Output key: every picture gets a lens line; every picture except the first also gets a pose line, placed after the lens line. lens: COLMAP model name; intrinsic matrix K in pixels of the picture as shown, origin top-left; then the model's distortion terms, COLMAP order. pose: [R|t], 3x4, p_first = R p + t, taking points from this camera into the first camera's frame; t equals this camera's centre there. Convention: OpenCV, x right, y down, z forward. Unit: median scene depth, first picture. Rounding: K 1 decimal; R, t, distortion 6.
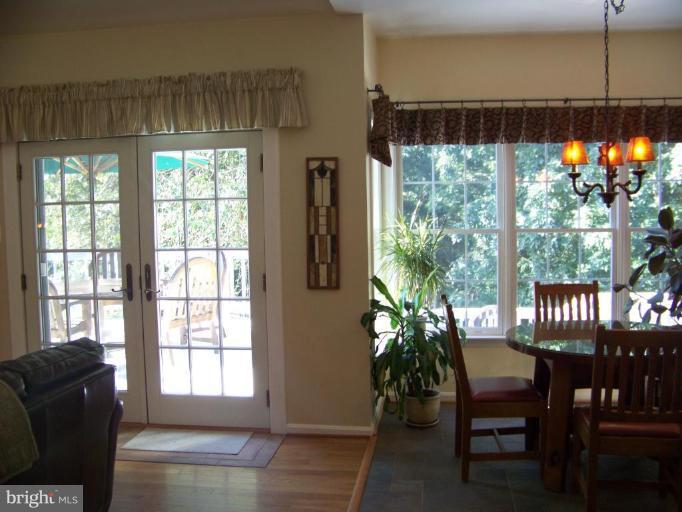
lens RADIAL K [[712.4, 0, 341.0], [0, 712.4, 256.0], [0, 0, 1]] dist [-0.240116, 0.273511]
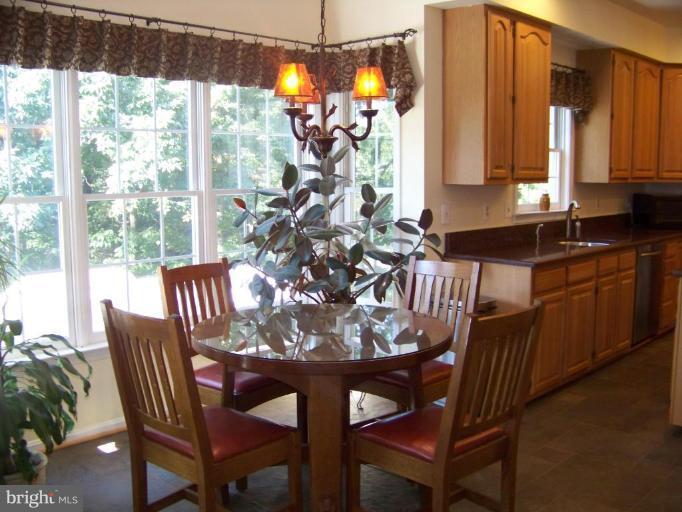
lens RADIAL K [[712.4, 0, 341.0], [0, 712.4, 256.0], [0, 0, 1]] dist [-0.240116, 0.273511]
pose [[0.581476, -0.081468, 0.809474, -0.242320], [0.048751, 0.996675, 0.065288, -0.013011], [-0.812101, 0.001499, 0.583515, 0.542994]]
